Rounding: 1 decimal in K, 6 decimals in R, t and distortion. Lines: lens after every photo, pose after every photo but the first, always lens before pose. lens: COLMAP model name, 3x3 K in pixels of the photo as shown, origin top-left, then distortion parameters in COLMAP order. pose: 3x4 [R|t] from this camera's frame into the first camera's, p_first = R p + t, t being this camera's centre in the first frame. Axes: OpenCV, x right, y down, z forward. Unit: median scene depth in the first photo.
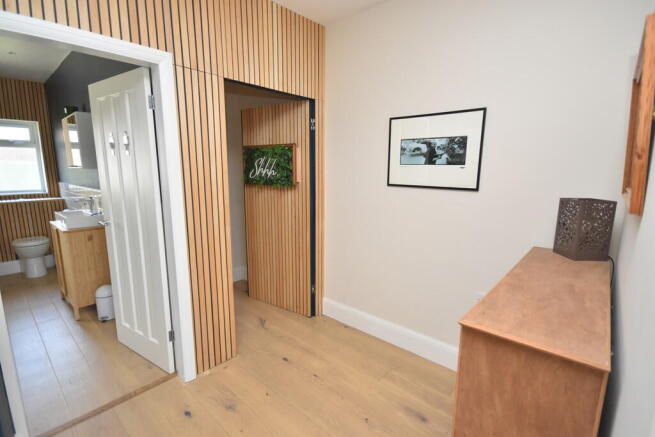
lens RADIAL K [[313.2, 0, 327.2], [0, 313.2, 221.1], [0, 0, 1]] dist [-0.000699, -0.000029]
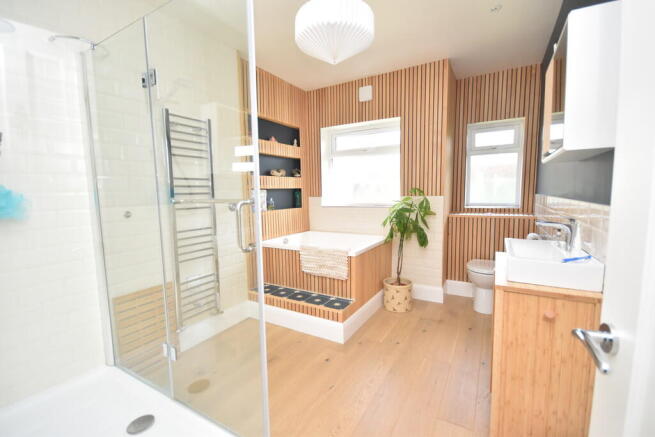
lens RADIAL K [[289.1, 0, 326.5], [0, 289.1, 221.9], [0, 0, 1]] dist [-0.002016, -0.000024]
pose [[0.200465, 0.092128, -0.975360, -0.285474], [-0.145144, 0.987375, 0.063432, -0.031399], [0.968890, 0.128852, 0.211306, 0.387462]]
